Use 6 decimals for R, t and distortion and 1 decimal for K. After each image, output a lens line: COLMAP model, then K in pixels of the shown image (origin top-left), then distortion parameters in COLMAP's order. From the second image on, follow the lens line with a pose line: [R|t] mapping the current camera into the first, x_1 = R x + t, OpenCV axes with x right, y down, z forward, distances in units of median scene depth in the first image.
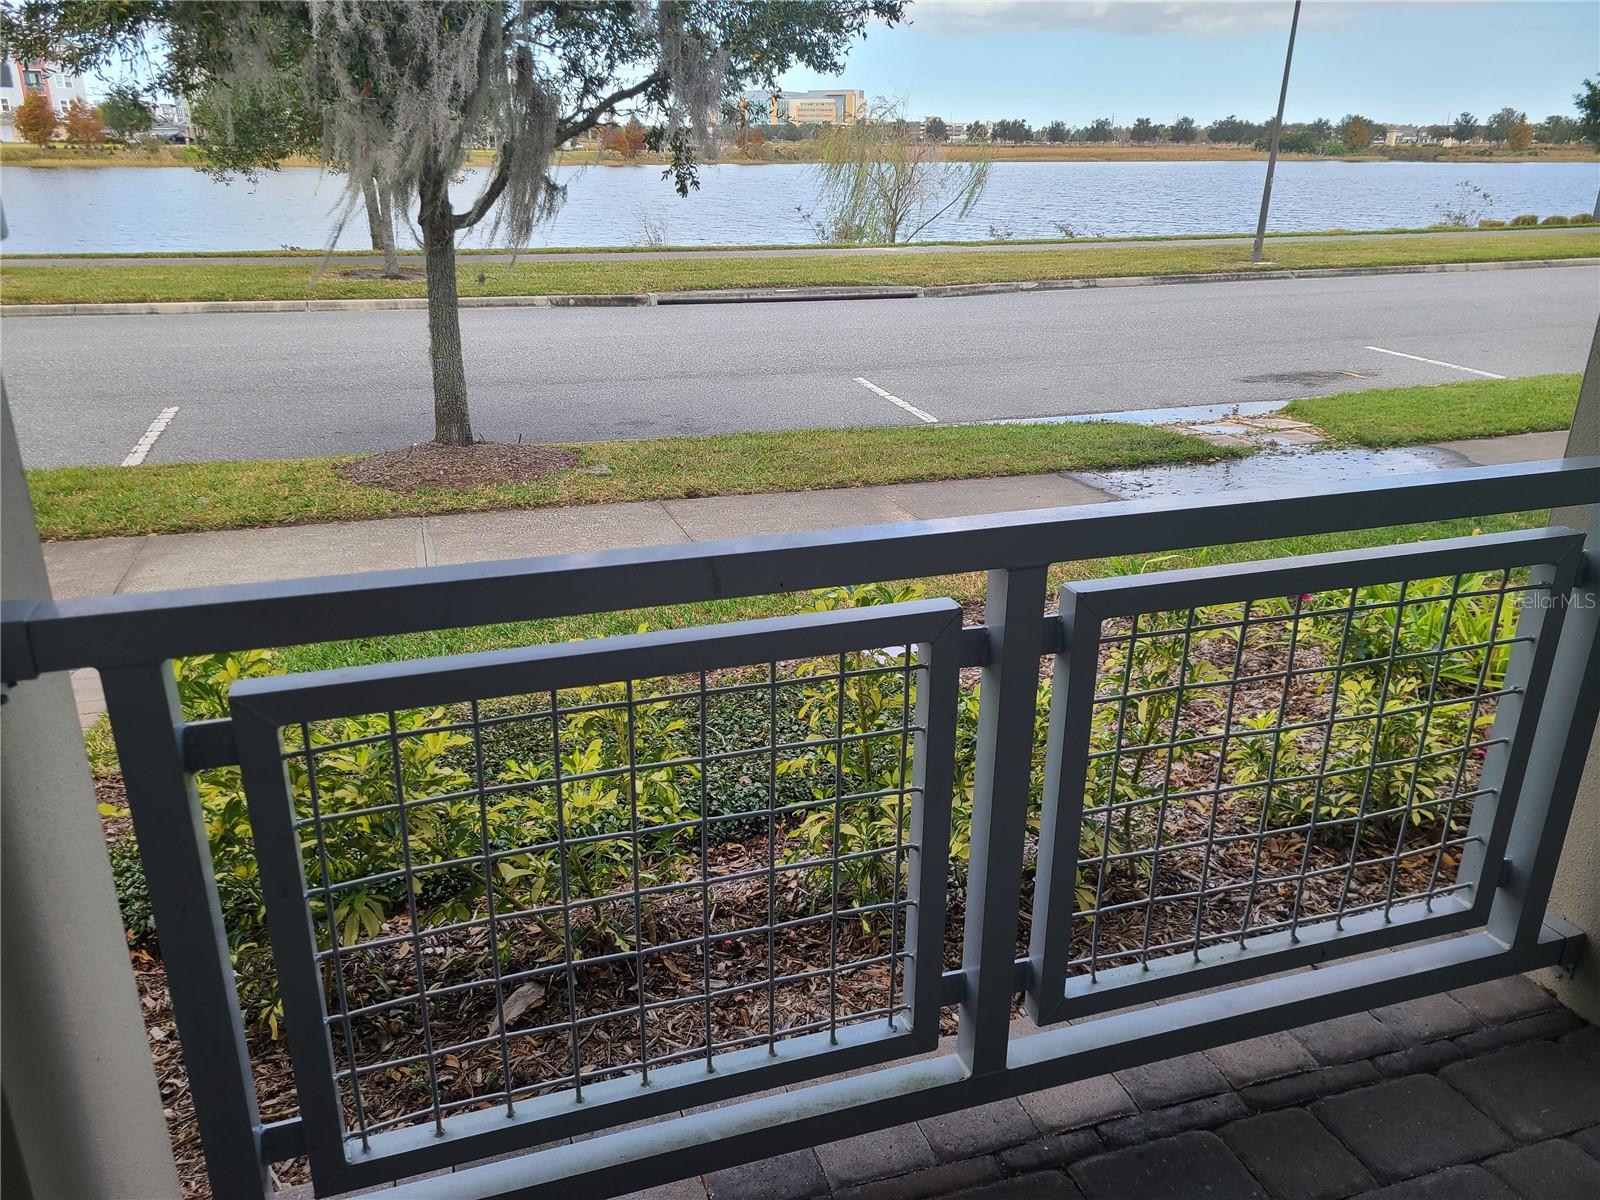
lens RADIAL K [[1195.7, 0, 793.1], [0, 1195.7, 609.0], [0, 0, 1]] dist [0.045670, -0.026227]
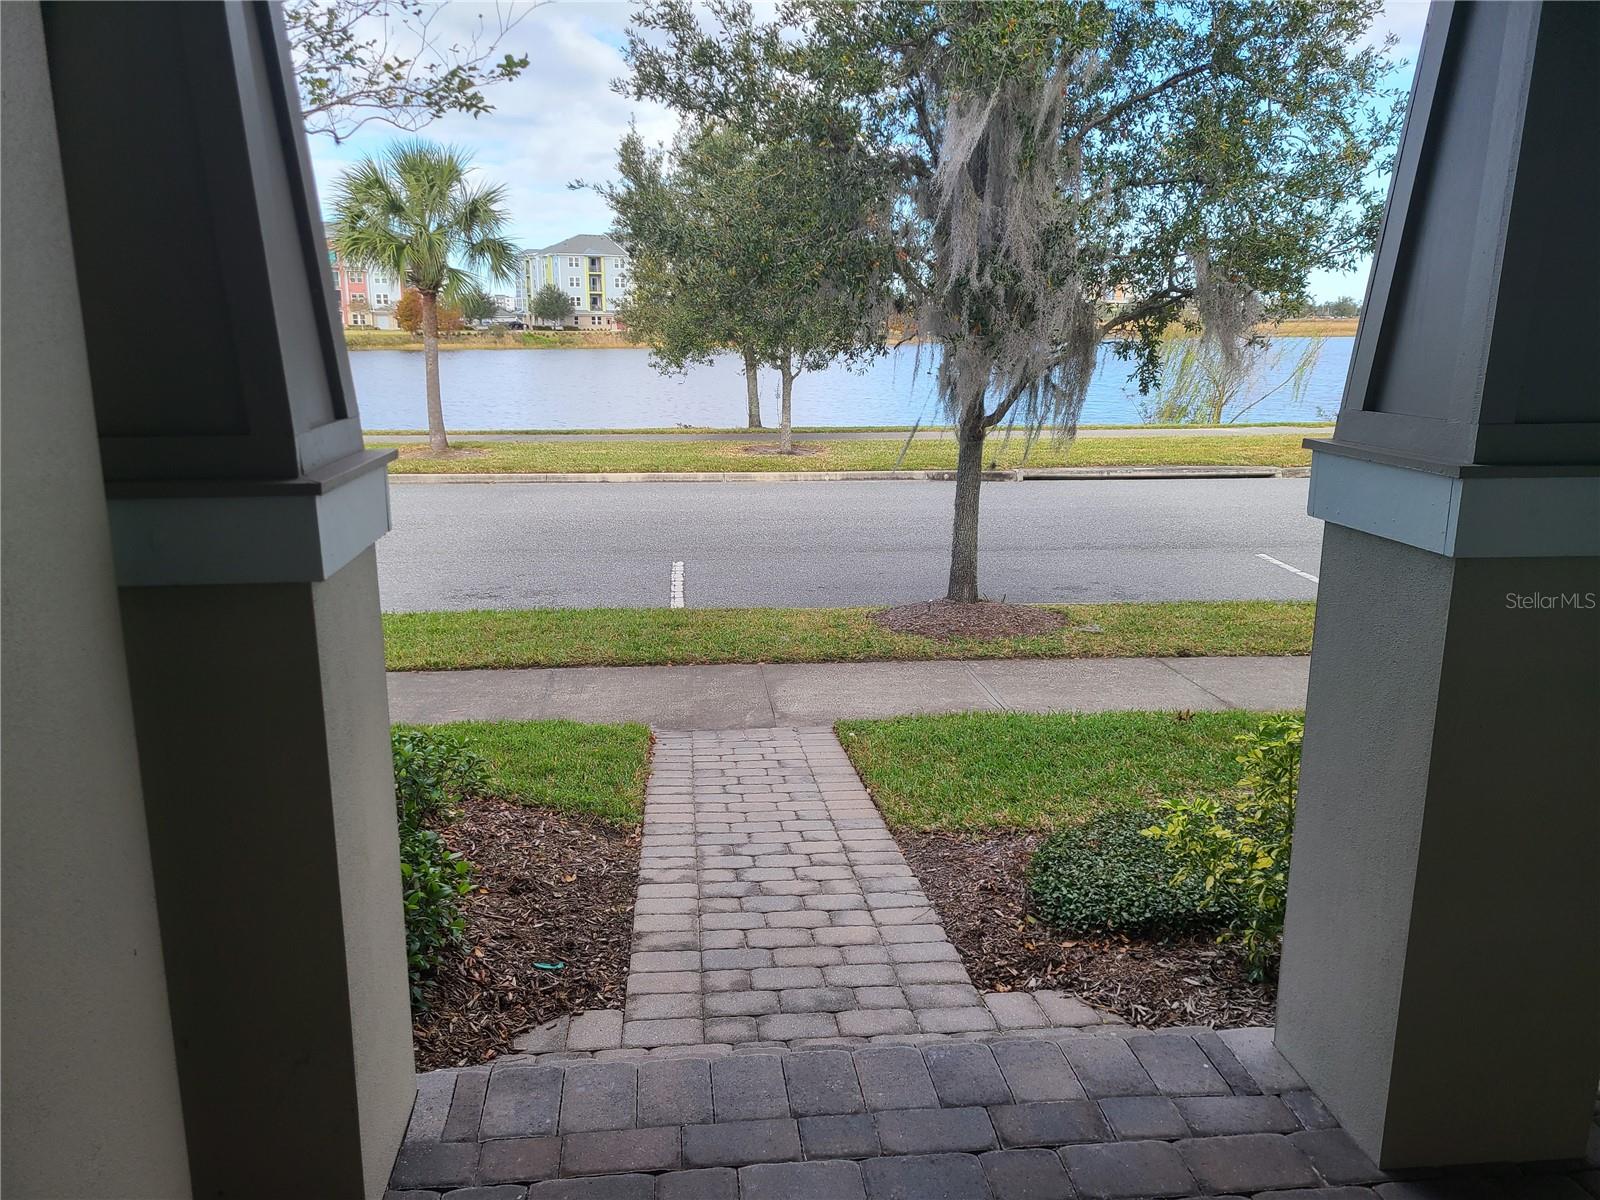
lens RADIAL K [[1195.7, 0, 800.6], [0, 1195.7, 586.5], [0, 0, 1]] dist [0.045670, -0.026227]
pose [[0.975669, 0.039388, -0.215680, -0.196780], [-0.072002, 0.986733, -0.145513, 0.033245], [0.207087, 0.157502, 0.965561, -0.183969]]
